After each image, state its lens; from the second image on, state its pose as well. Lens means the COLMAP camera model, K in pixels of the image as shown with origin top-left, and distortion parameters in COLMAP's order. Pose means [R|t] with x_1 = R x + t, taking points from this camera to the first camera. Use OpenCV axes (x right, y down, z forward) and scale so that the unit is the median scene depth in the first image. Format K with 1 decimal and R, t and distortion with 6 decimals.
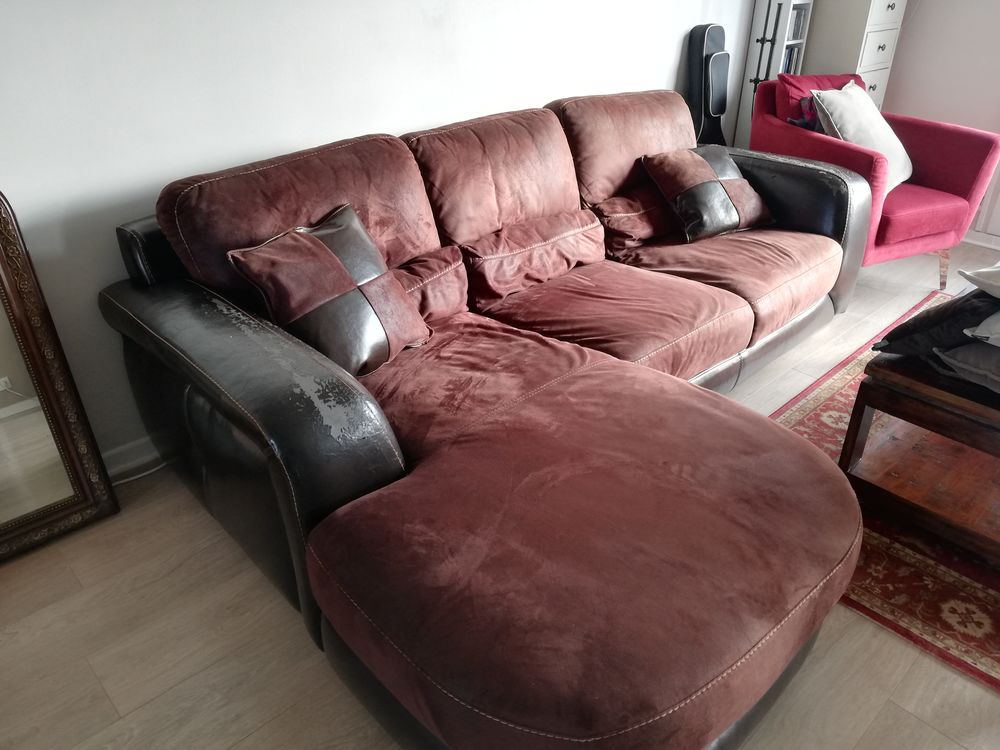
lens RADIAL K [[759.3, 0, 500.0], [0, 759.3, 375.0], [0, 0, 1]] dist [0.047845, -0.088488]
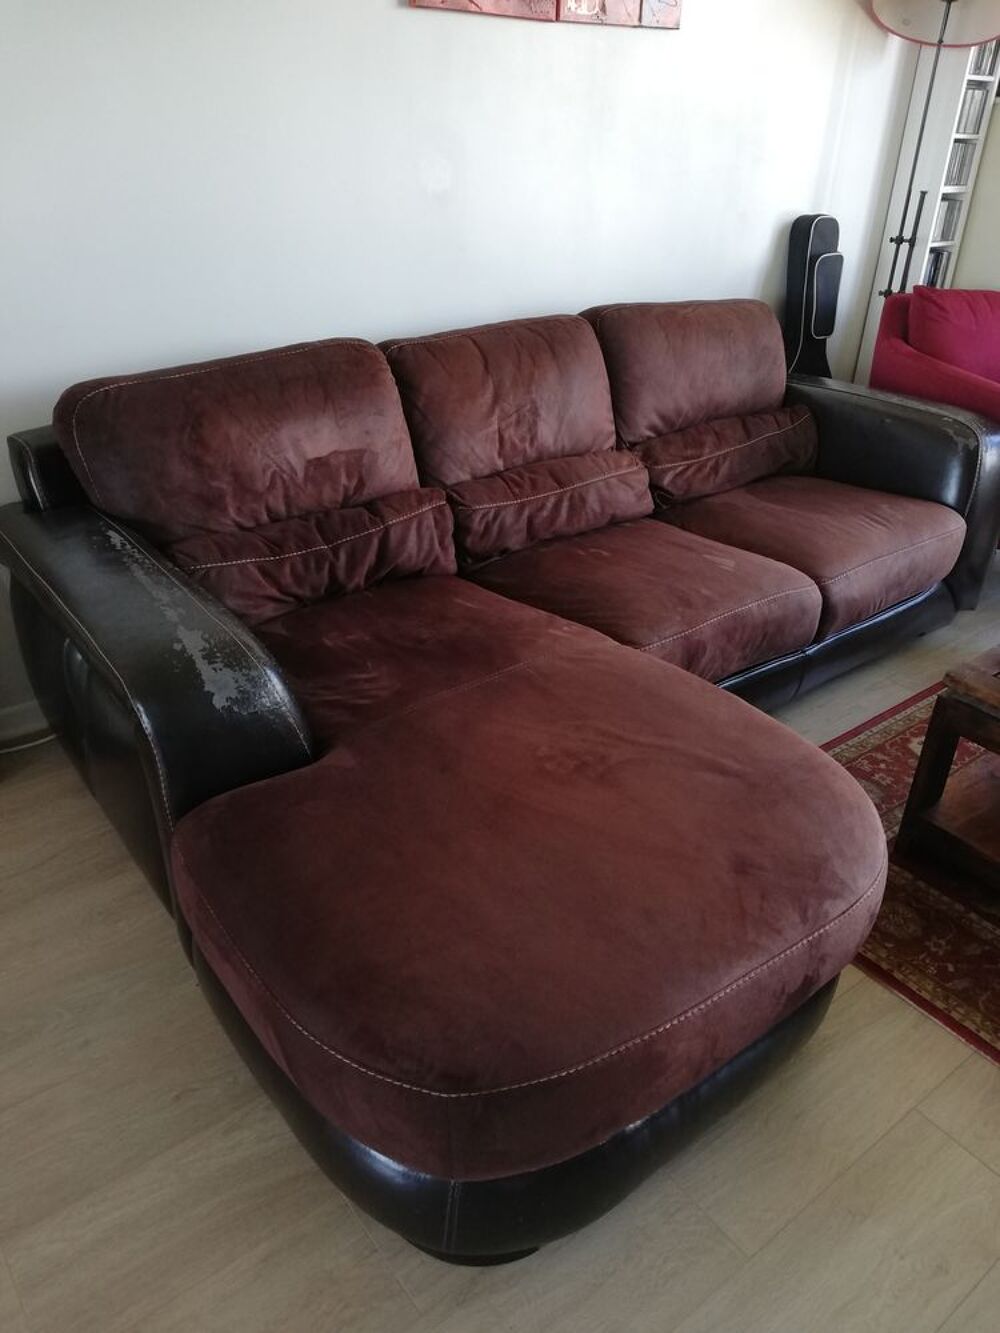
lens RADIAL K [[1012.2, 0, 498.6], [0, 1012.2, 669.4], [0, 0, 1]] dist [0.047845, -0.088488]
pose [[0.994739, 0.073297, -0.071569, 0.099747], [-0.073203, 0.997309, 0.003942, 0.009794], [0.071665, 0.001318, 0.997428, -0.036336]]
